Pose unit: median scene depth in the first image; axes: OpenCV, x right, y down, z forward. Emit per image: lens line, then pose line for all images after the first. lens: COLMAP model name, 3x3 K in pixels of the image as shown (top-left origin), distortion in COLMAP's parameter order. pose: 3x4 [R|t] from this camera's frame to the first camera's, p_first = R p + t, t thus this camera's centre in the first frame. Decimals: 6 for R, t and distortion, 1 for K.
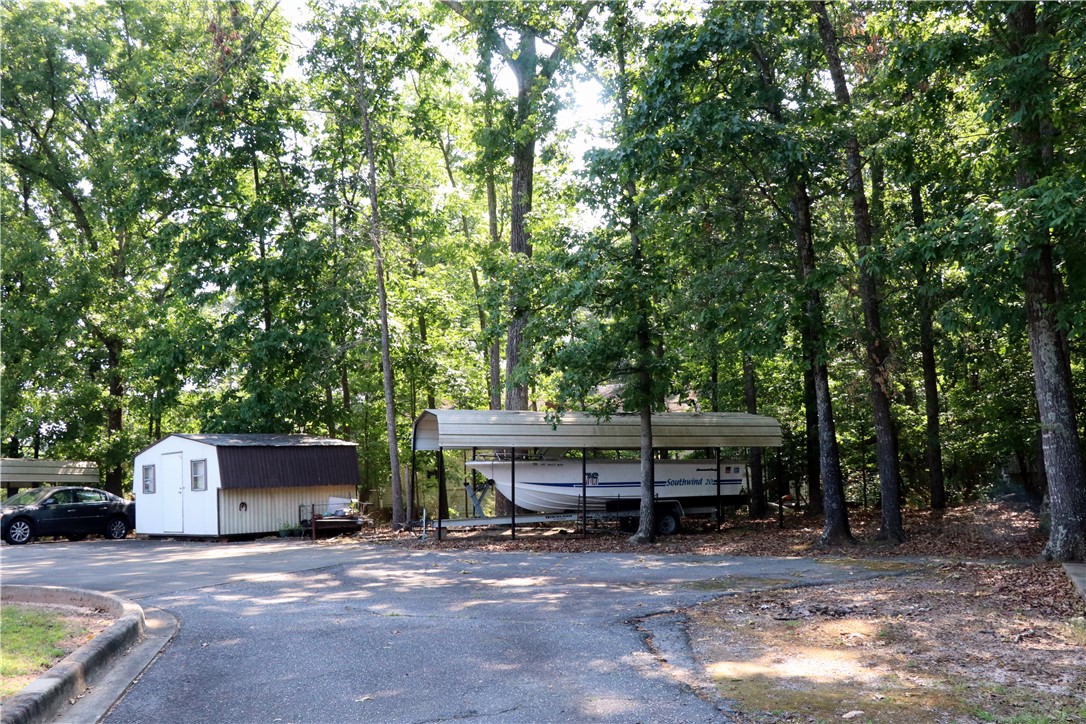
lens RADIAL K [[1038.2, 0, 537.0], [0, 1038.2, 360.2], [0, 0, 1]] dist [-0.162024, 0.224167]
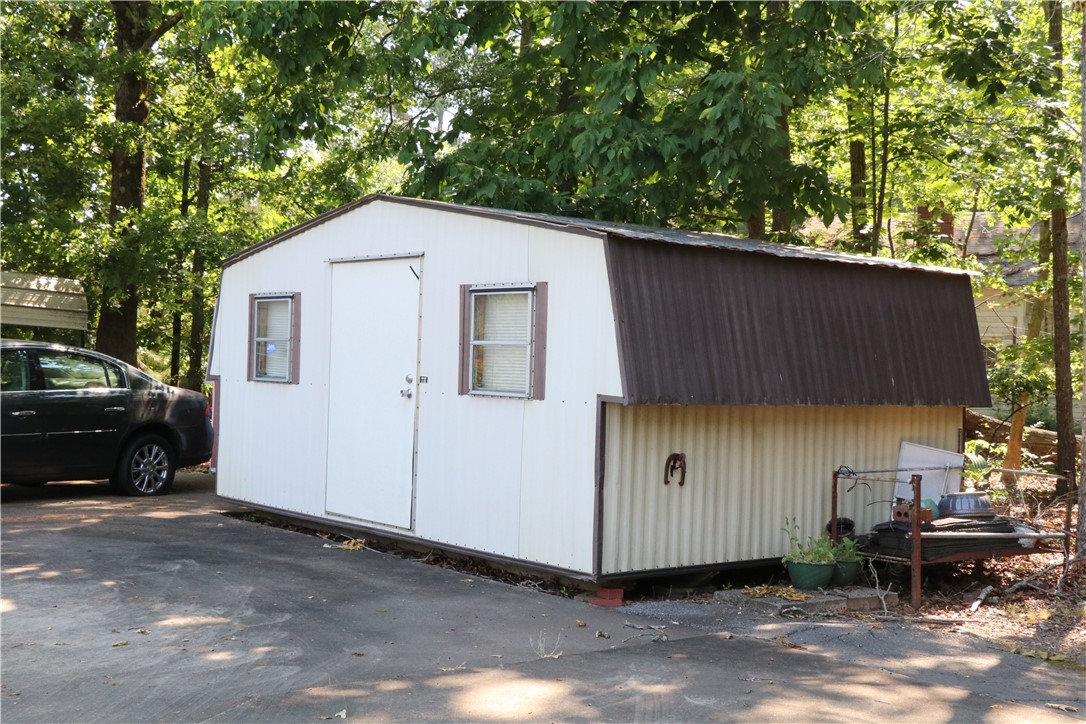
lens RADIAL K [[1356.4, 0, 543.0], [0, 1356.4, 362.0], [0, 0, 1]] dist [-0.009847, -0.021412]
pose [[0.995454, 0.085501, -0.041952, -0.070937], [-0.080313, 0.990372, 0.112753, 0.017766], [0.051188, -0.108871, 0.992737, 0.148373]]
